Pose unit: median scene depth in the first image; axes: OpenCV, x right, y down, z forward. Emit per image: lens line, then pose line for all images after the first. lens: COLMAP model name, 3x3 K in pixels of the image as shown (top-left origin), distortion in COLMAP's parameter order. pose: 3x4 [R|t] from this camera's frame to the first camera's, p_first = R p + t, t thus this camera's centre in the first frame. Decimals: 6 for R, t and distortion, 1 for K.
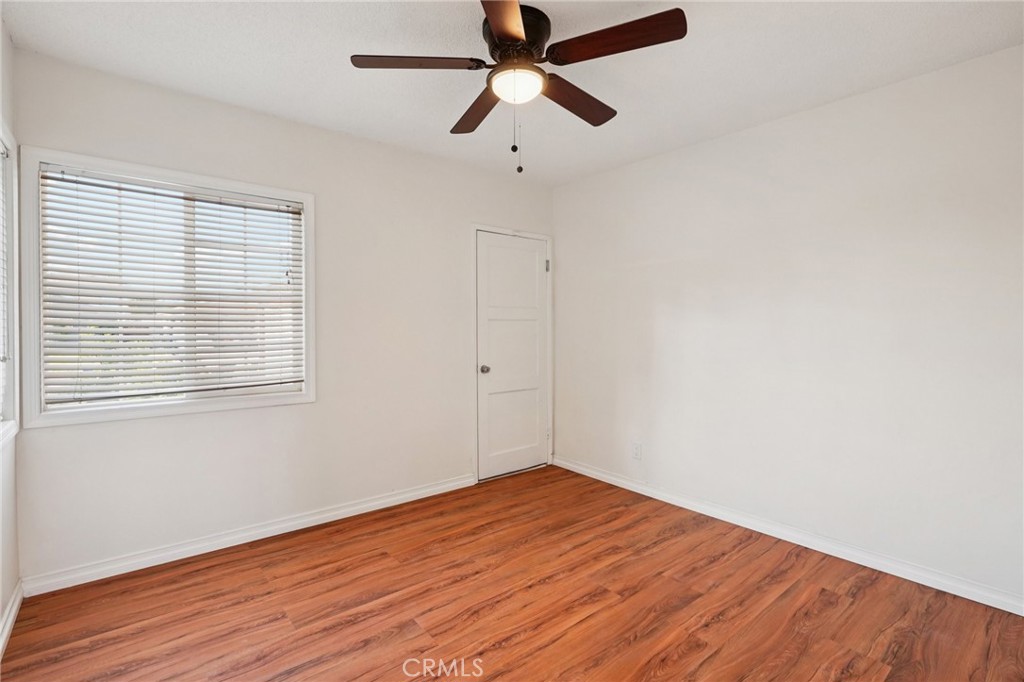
lens RADIAL K [[477.5, 0, 514.6], [0, 477.5, 336.4], [0, 0, 1]] dist [-0.001203, 0.001374]
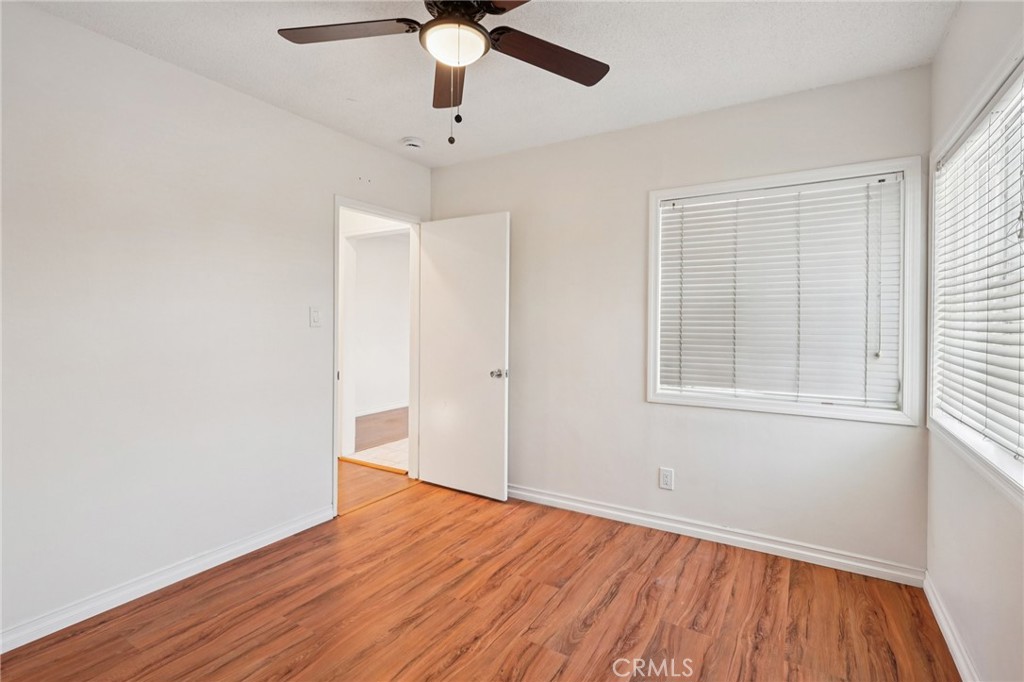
lens RADIAL K [[477.5, 0, 511.3], [0, 477.5, 323.3], [0, 0, 1]] dist [-0.001203, 0.001374]
pose [[-0.951753, -0.010333, -0.306692, 0.175014], [-0.014849, 0.999813, 0.012394, -0.035706], [0.306506, 0.016350, -0.951728, 1.904838]]
